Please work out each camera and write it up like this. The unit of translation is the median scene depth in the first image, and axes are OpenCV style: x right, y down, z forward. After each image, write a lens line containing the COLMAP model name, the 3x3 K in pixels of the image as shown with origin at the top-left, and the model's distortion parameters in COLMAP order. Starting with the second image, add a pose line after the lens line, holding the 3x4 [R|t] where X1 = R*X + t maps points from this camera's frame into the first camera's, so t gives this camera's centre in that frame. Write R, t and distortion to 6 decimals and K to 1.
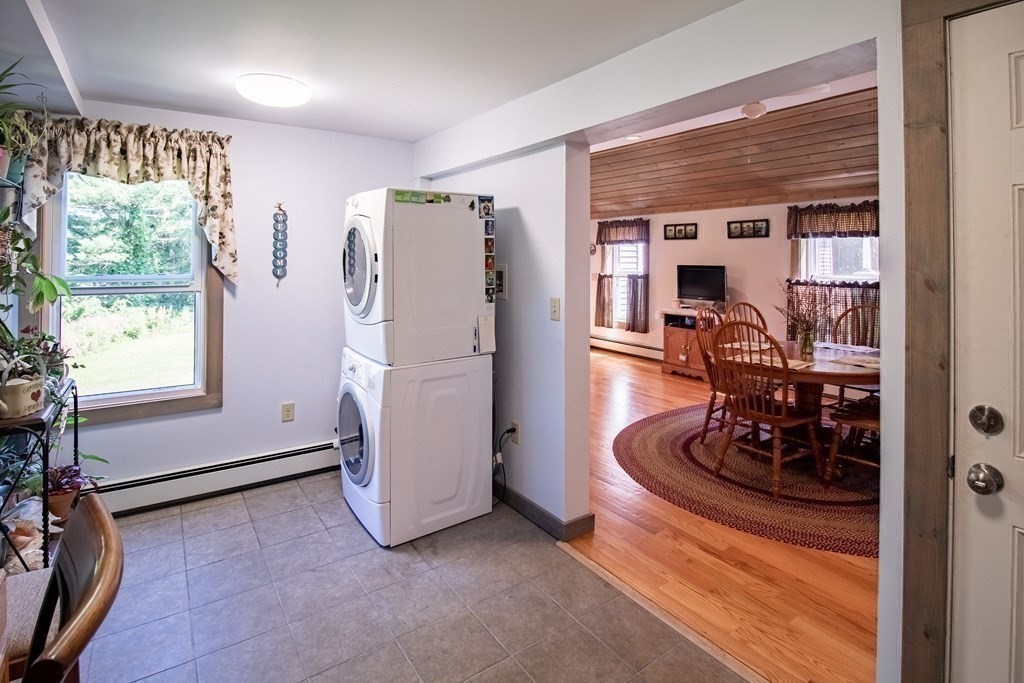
lens RADIAL K [[518.4, 0, 511.6], [0, 518.4, 255.6], [0, 0, 1]] dist [-0.000148, -0.001699]
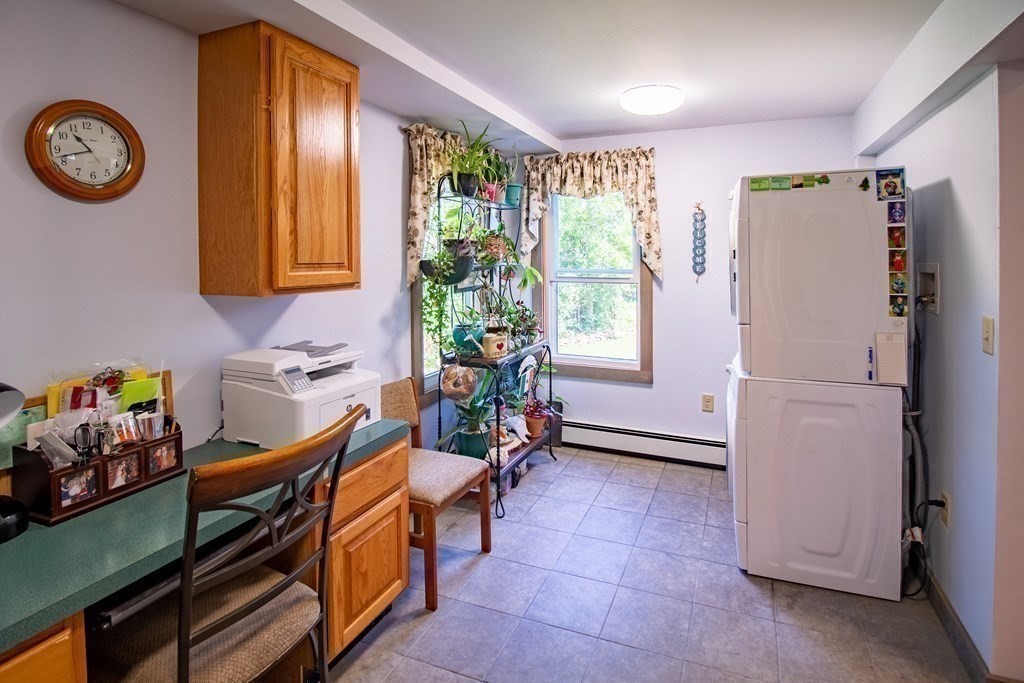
lens RADIAL K [[500.3, 0, 555.8], [0, 500.3, 267.1], [0, 0, 1]] dist [-0.001099, -0.001005]
pose [[0.571544, 0.017301, -0.820389, 0.259439], [0.004394, 0.999699, 0.024143, 0.003445], [0.820560, -0.017404, 0.571295, 0.213192]]
